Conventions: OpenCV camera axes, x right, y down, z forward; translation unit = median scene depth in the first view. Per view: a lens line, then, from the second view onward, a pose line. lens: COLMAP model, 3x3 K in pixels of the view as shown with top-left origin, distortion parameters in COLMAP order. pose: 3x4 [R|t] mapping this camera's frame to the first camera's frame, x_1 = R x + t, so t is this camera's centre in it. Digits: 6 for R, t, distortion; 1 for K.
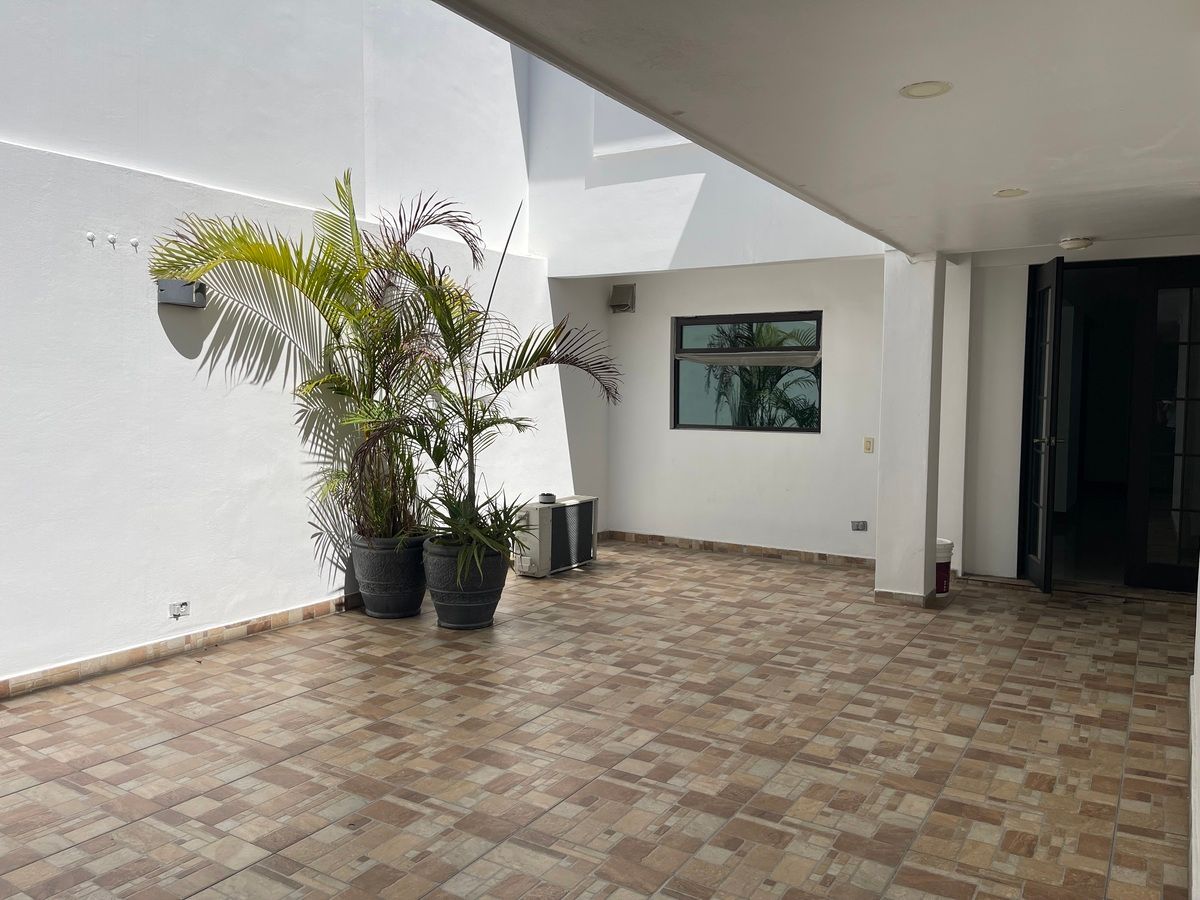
lens RADIAL K [[898.7, 0, 600.0], [0, 898.7, 450.0], [0, 0, 1]] dist [0.043768, -0.066103]
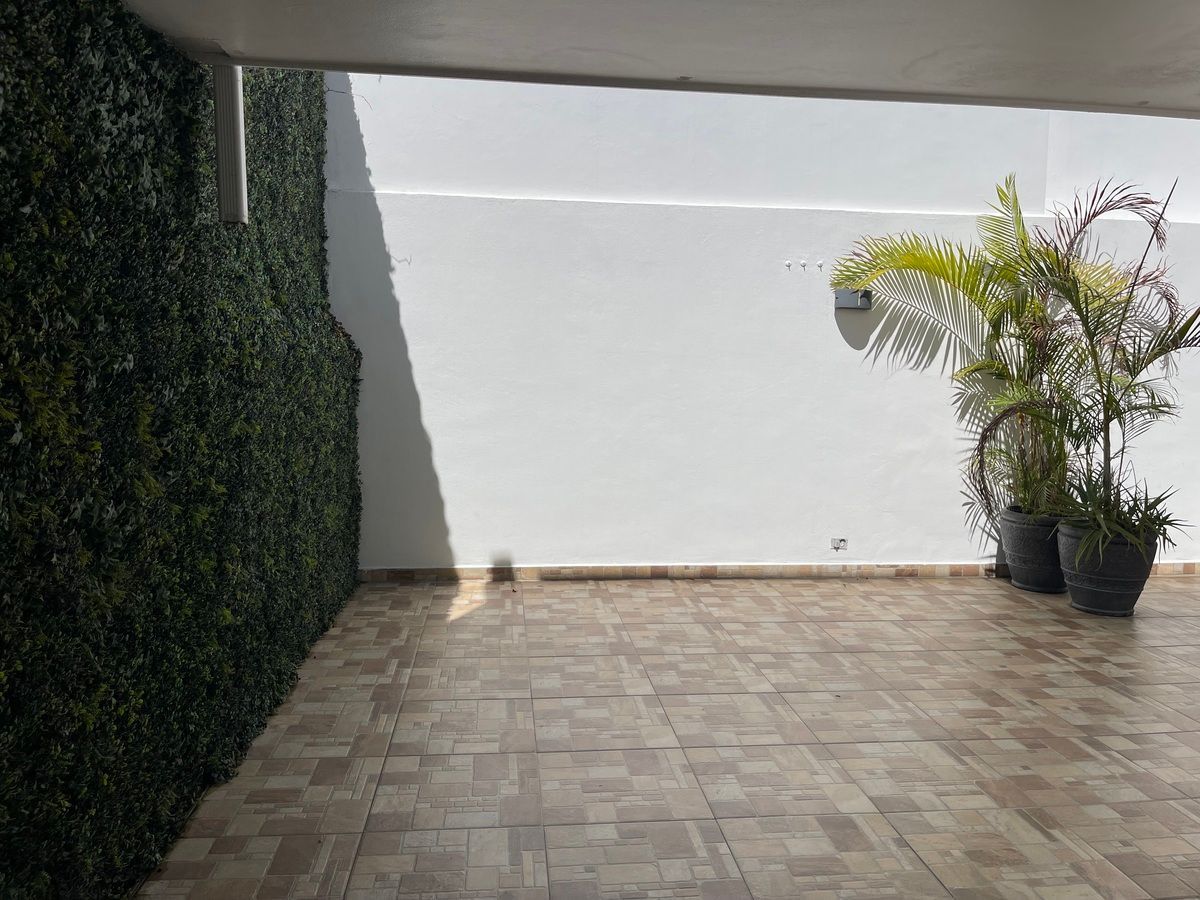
lens RADIAL K [[898.7, 0, 600.0], [0, 898.7, 450.0], [0, 0, 1]] dist [0.043768, -0.066103]
pose [[0.614251, 0.069514, -0.786043, 0.341879], [-0.060700, 0.997323, 0.040765, 0.010611], [0.786773, 0.022673, 0.616826, -0.072896]]
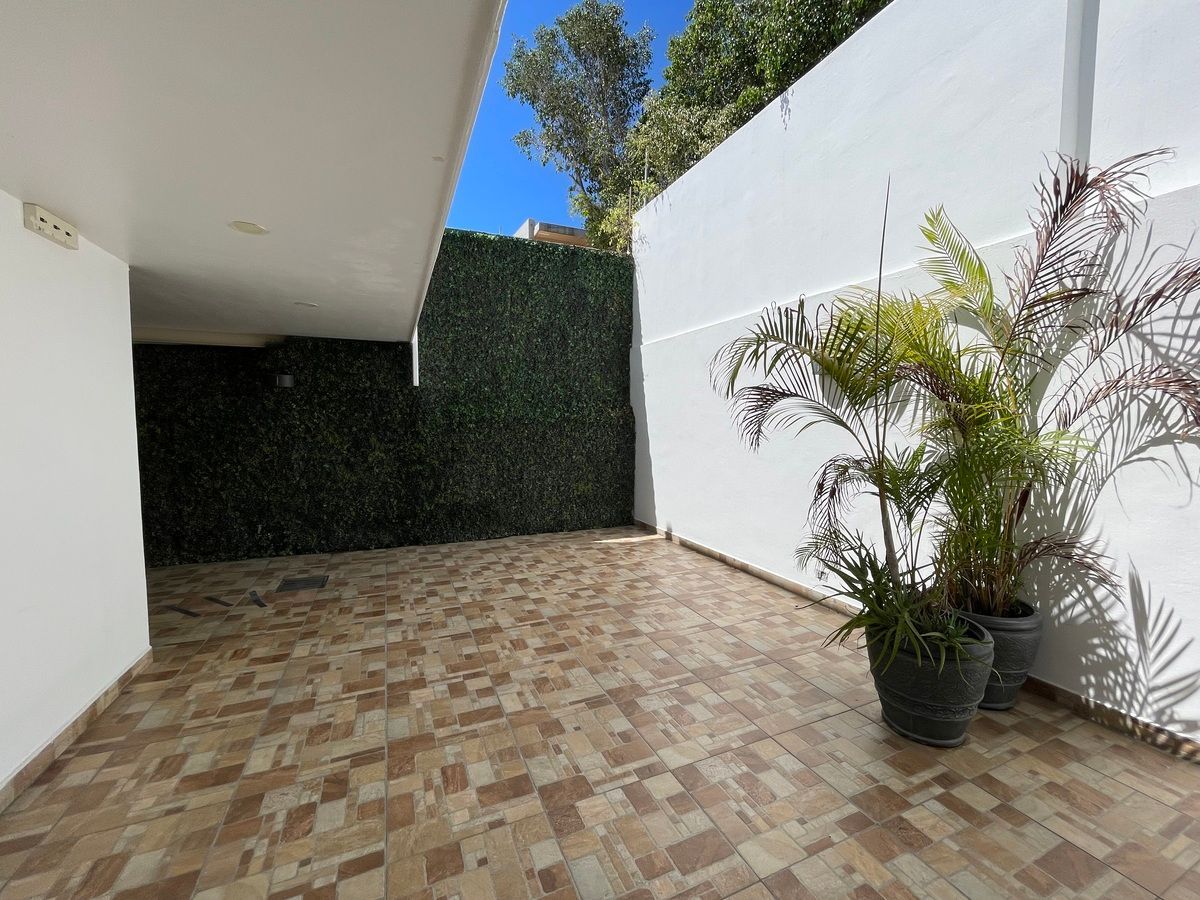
lens RADIAL K [[483.5, 0, 600.0], [0, 483.5, 450.0], [0, 0, 1]] dist [-0.001497, -0.000015]
pose [[-0.562565, 0.036514, -0.825946, 0.419390], [-0.063542, 0.994160, 0.087230, -0.081493], [0.824308, 0.101554, -0.556959, 1.158362]]
